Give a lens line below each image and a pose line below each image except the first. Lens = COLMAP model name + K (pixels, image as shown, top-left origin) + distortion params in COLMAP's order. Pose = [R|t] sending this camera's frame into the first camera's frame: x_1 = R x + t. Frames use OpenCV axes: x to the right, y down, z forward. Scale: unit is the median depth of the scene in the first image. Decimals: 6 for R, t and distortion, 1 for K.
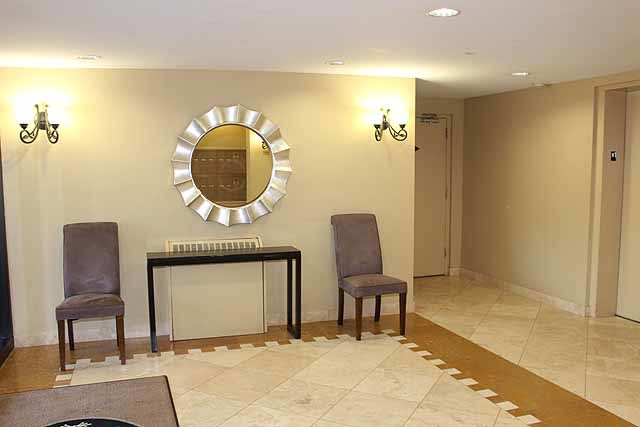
lens RADIAL K [[566.6, 0, 320.0], [0, 566.6, 213.5], [0, 0, 1]] dist [-0.094434, 0.006281]
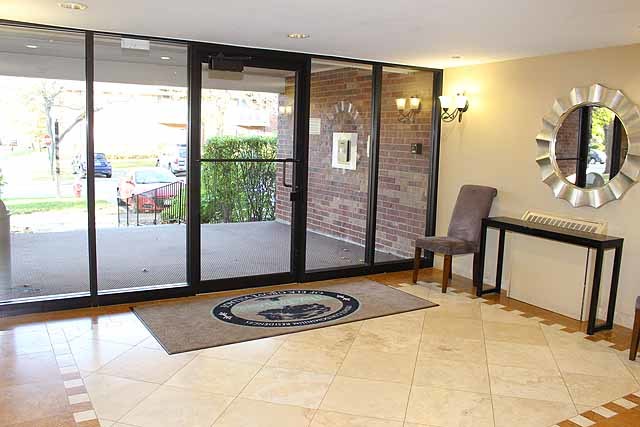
lens RADIAL K [[566.6, 0, 320.0], [0, 566.6, 213.5], [0, 0, 1]] dist [-0.094434, 0.006281]
pose [[0.217820, 0.144352, -0.965255, 0.713884], [-0.121572, 0.985312, 0.119918, -0.029280], [0.968388, 0.091228, 0.232169, 0.343935]]
